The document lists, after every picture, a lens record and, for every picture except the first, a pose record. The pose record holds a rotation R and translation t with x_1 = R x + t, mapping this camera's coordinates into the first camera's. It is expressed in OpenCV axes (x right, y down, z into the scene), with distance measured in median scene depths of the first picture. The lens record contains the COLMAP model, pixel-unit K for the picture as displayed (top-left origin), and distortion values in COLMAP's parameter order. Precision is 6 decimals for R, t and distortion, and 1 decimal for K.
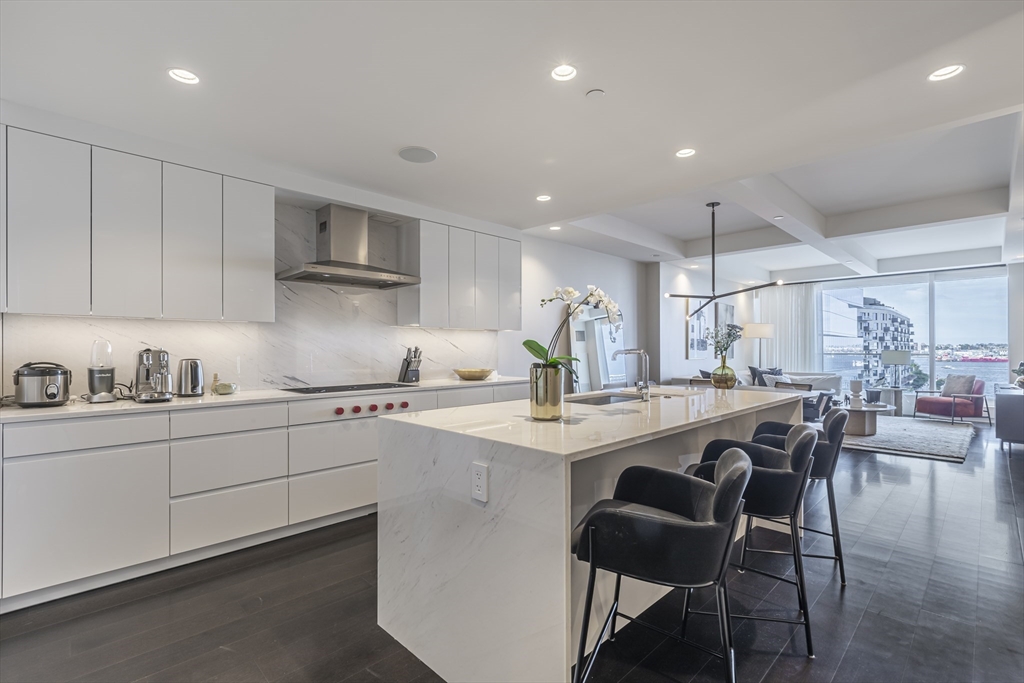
lens RADIAL K [[473.3, 0, 515.6], [0, 473.3, 352.2], [0, 0, 1]] dist [-0.001767, -0.000493]
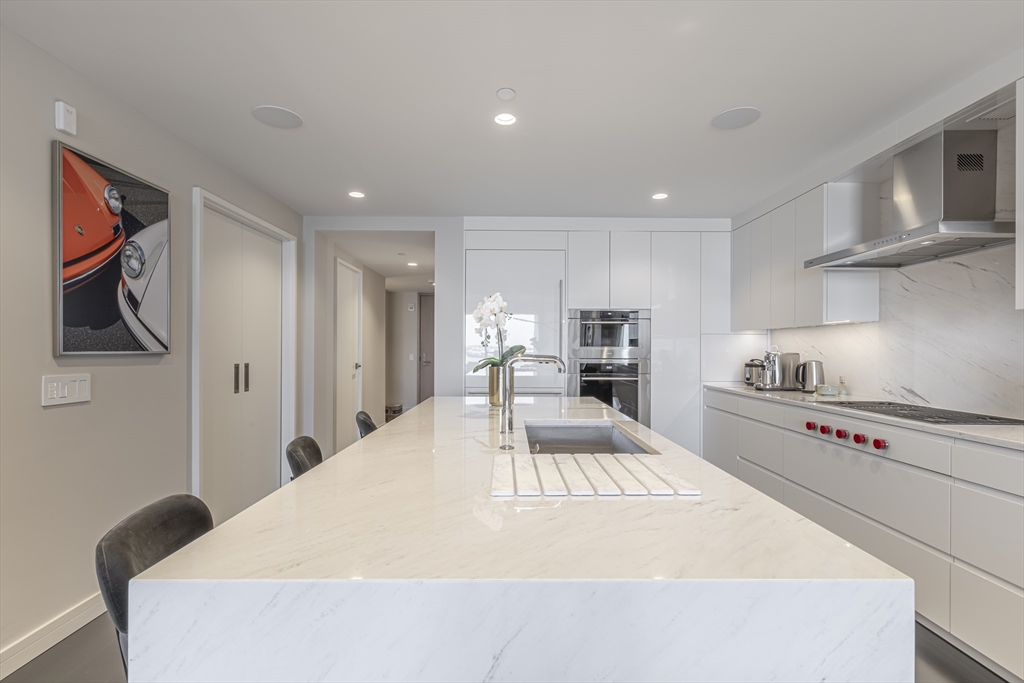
lens RADIAL K [[462.3, 0, 512.4], [0, 462.3, 346.4], [0, 0, 1]] dist [0.000797, 0.000202]
pose [[-0.701100, -0.005325, -0.713043, 0.446213], [-0.009935, 0.999948, 0.002301, -0.011163], [0.712994, 0.008697, -0.701116, 0.902309]]
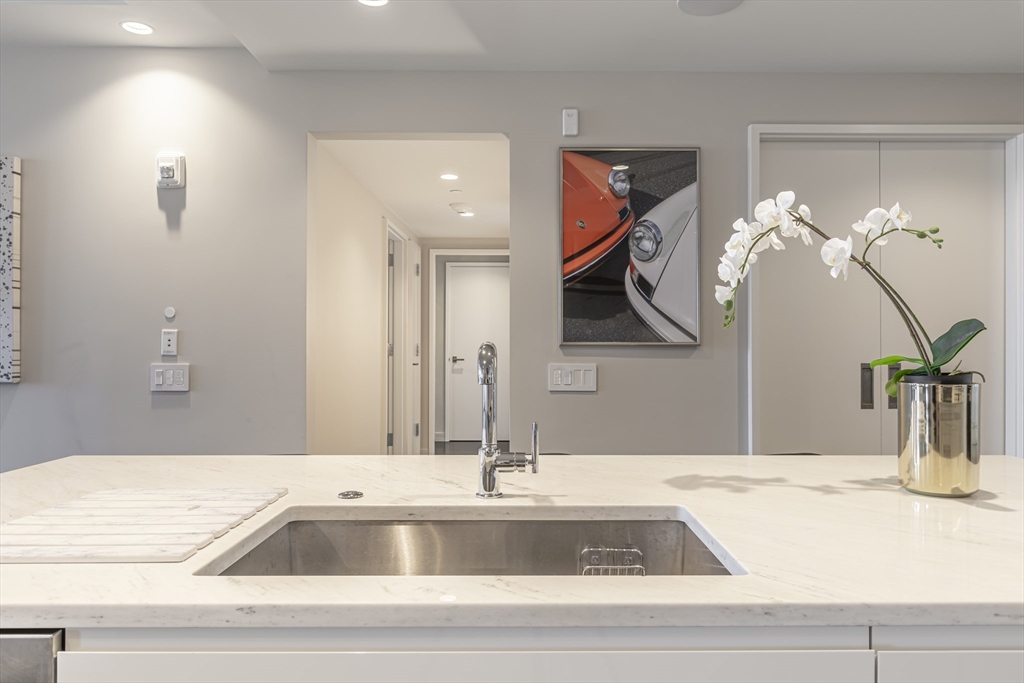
lens RADIAL K [[716.7, 0, 512.0], [0, 716.7, 341.5], [0, 0, 1]] dist [-0.002493, 0.002773]
pose [[-0.711981, 0.001086, 0.702198, -0.056660], [0.006634, 0.999965, 0.005181, -0.005293], [-0.702168, 0.008347, -0.711963, 0.845472]]
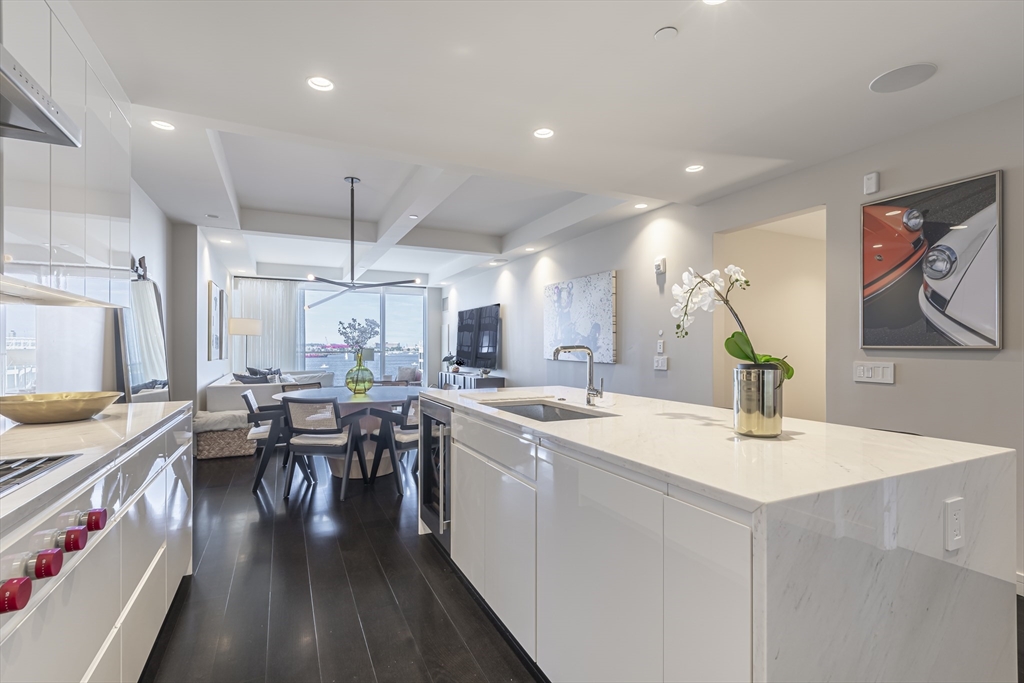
lens RADIAL K [[473.2, 0, 518.7], [0, 473.2, 344.2], [0, 0, 1]] dist [0.002648, 0.000254]
pose [[0.316592, 0.008285, 0.948526, -0.368891], [0.007041, 0.999914, -0.011084, 0.000858], [-0.948536, 0.010188, 0.316506, 0.527510]]
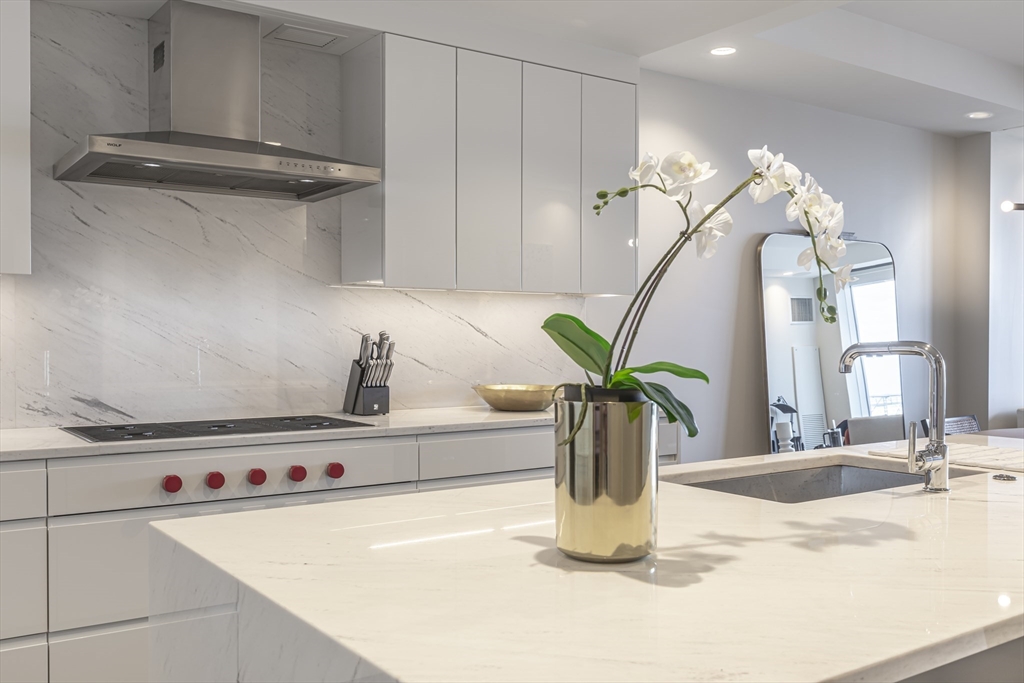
lens RADIAL K [[951.3, 0, 511.1], [0, 951.3, 353.1], [0, 0, 1]] dist [-0.005532, -0.001156]
pose [[0.985084, 0.007628, -0.171907, 0.054881], [-0.005956, 0.999930, 0.010238, -0.002299], [0.171973, -0.009062, 0.985060, 0.164336]]
